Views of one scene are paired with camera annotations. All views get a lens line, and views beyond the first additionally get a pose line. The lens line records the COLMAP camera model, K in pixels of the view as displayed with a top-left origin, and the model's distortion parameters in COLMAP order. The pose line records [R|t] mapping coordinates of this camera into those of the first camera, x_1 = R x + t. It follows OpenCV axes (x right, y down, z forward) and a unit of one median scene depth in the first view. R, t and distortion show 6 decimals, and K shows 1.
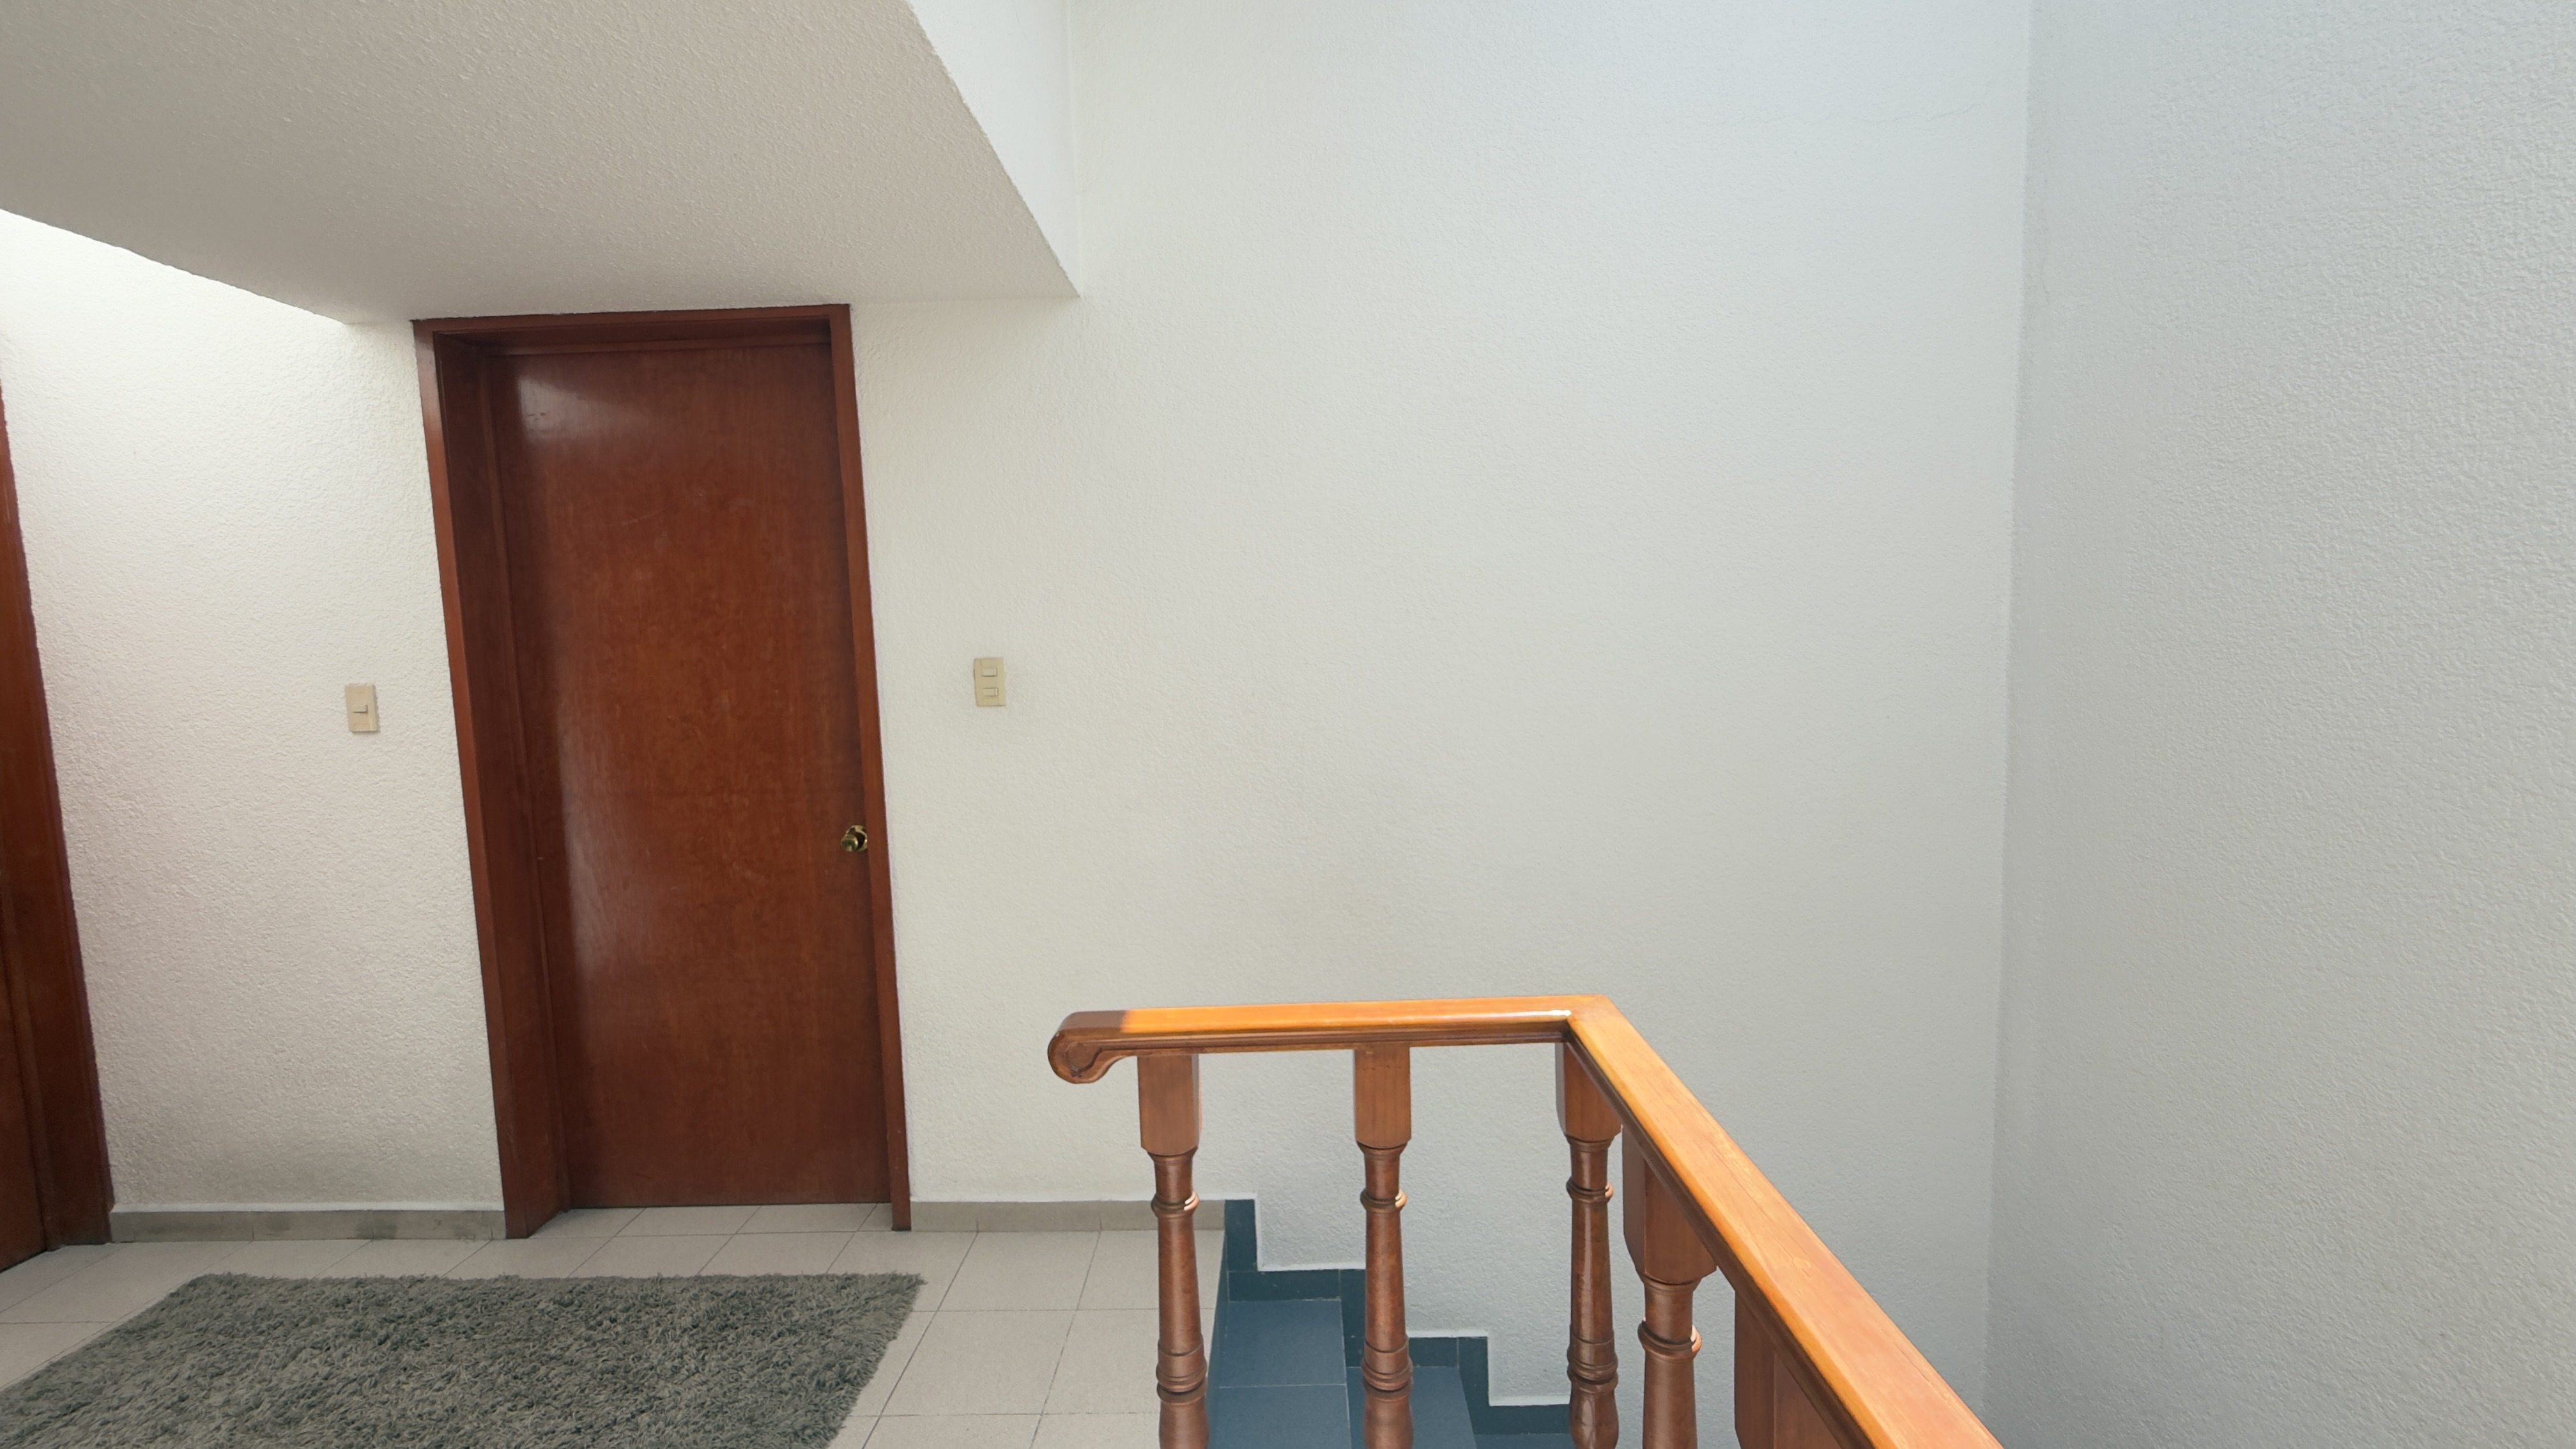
lens RADIAL K [[1027.0, 0, 1284.2], [0, 1027.0, 731.7], [0, 0, 1]] dist [0.000573, 0.000004]
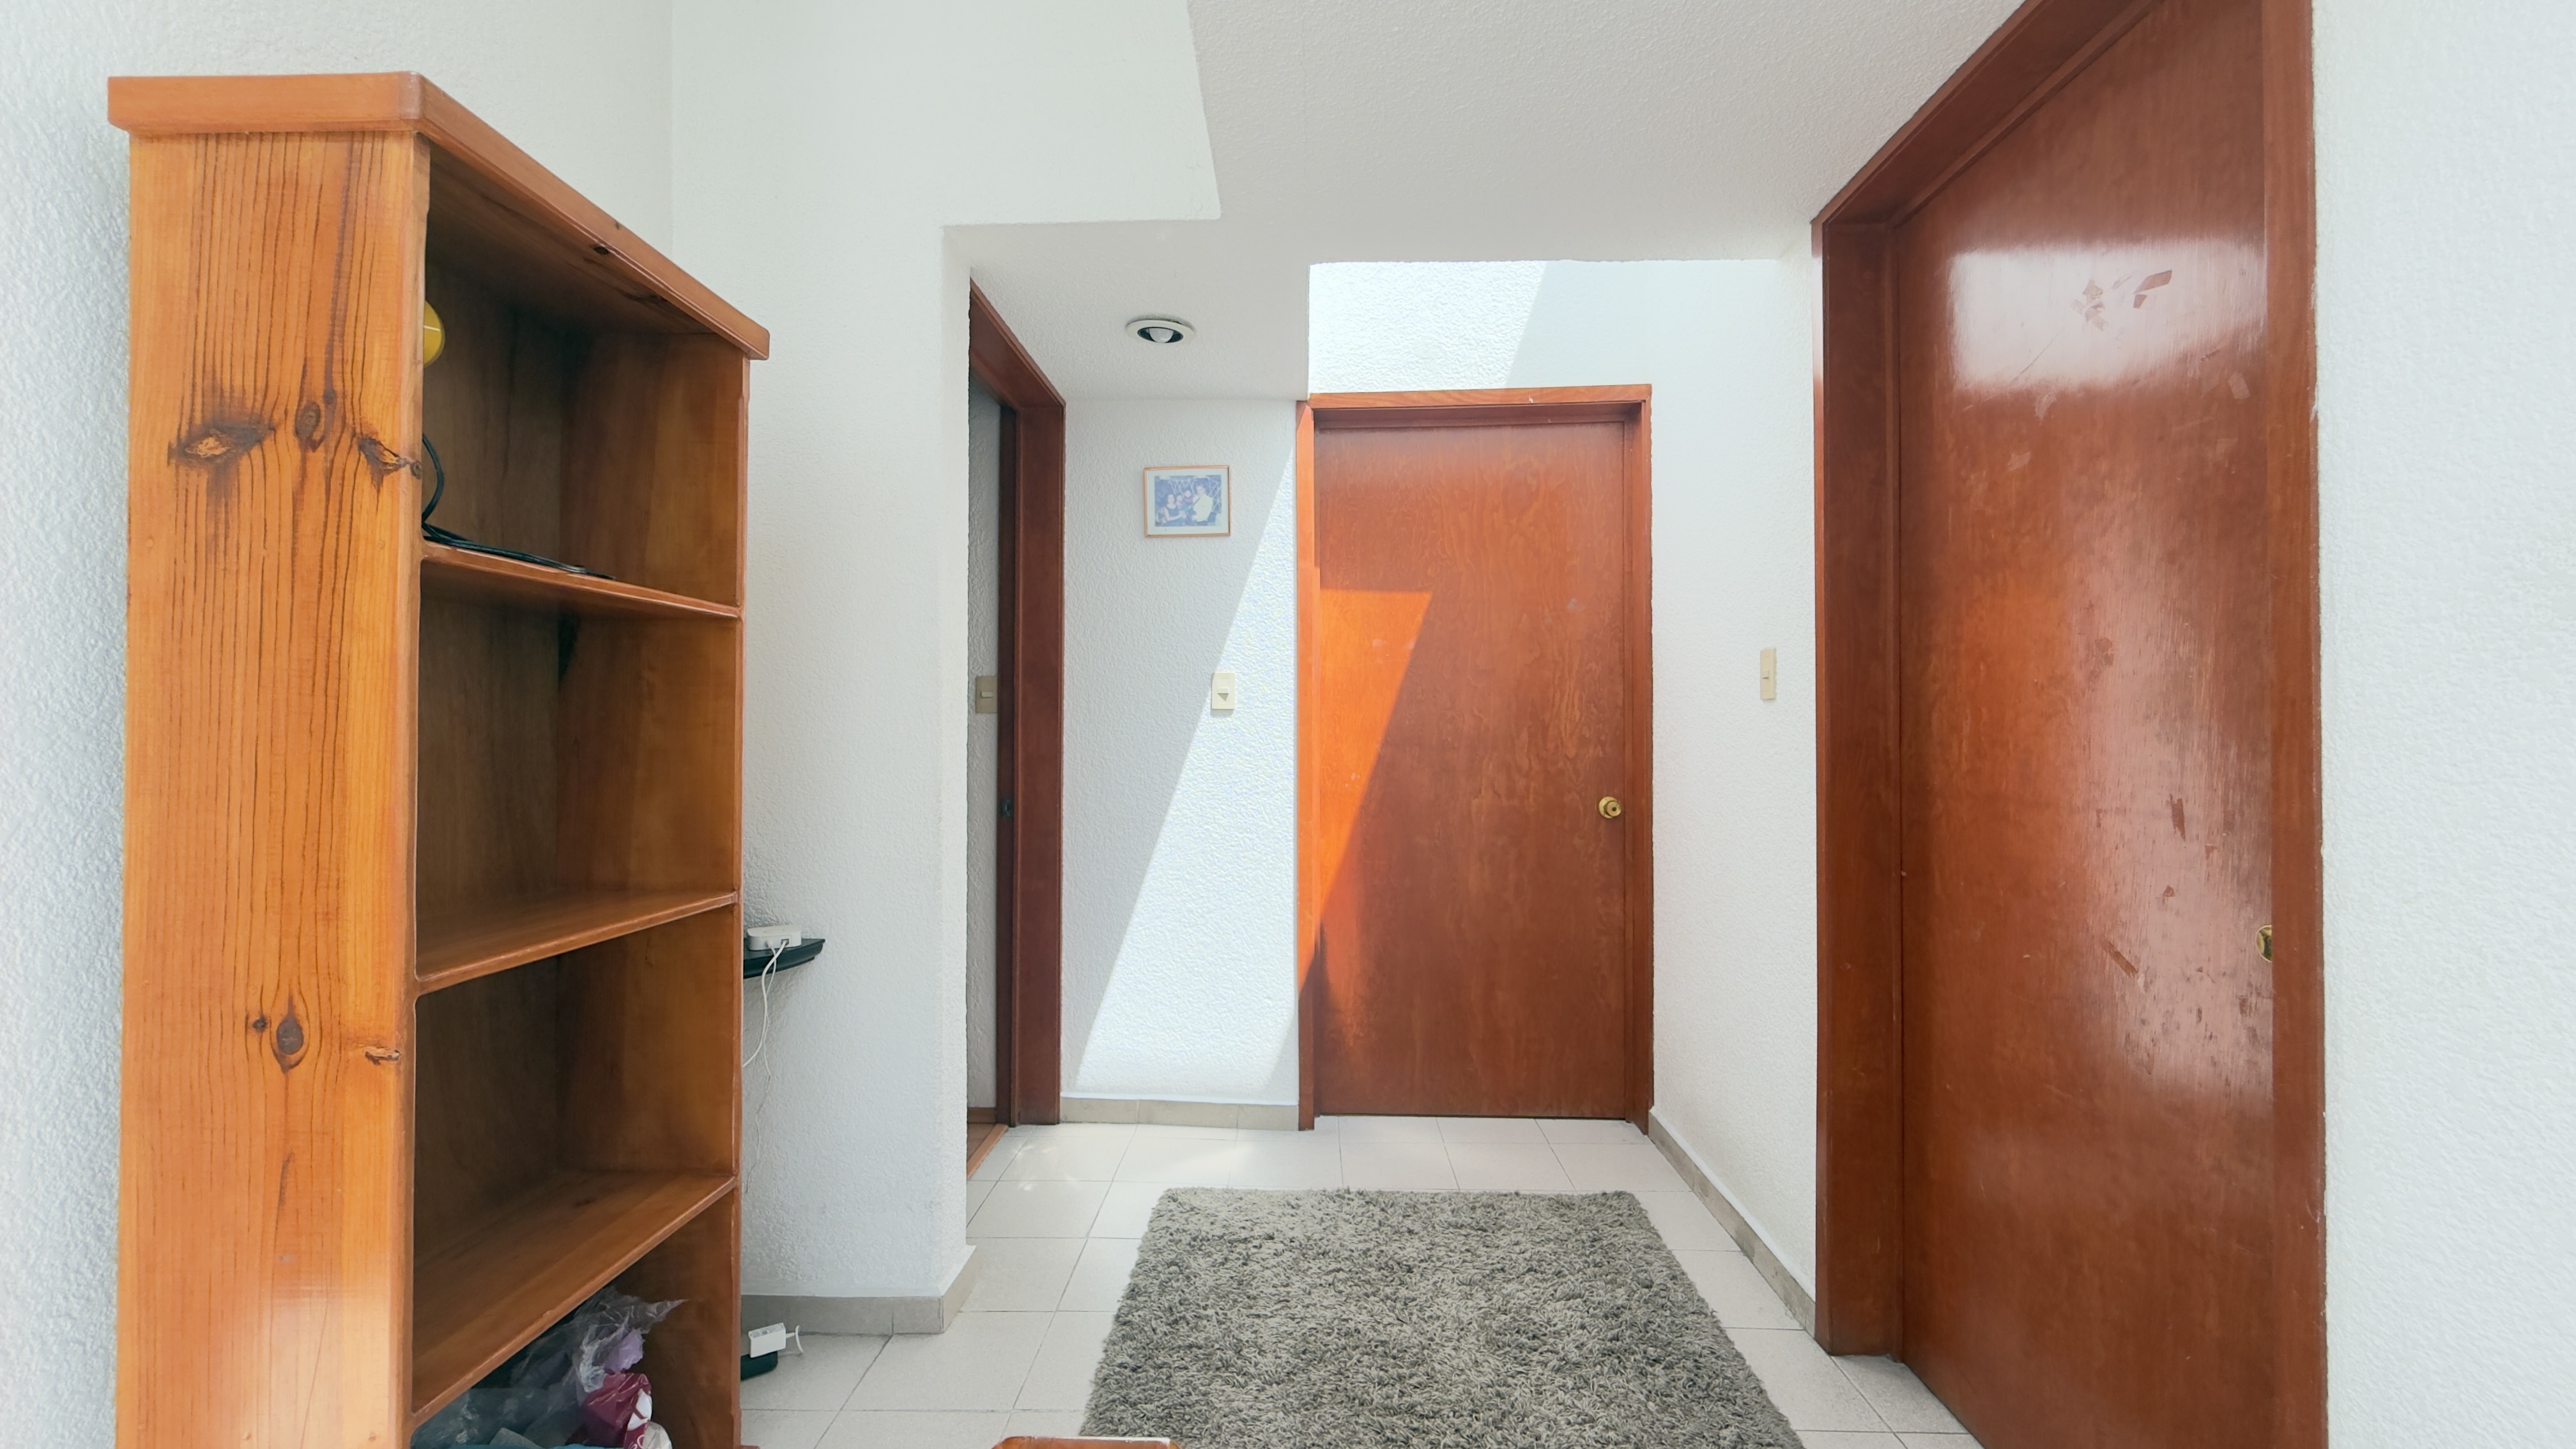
lens RADIAL K [[1027.0, 0, 1272.6], [0, 1027.0, 732.3], [0, 0, 1]] dist [0.000573, 0.000004]
pose [[-0.049174, 0.020537, -0.998579, 0.046493], [-0.072472, 0.997080, 0.024074, 0.036688], [0.996157, 0.073553, -0.047542, 0.577622]]
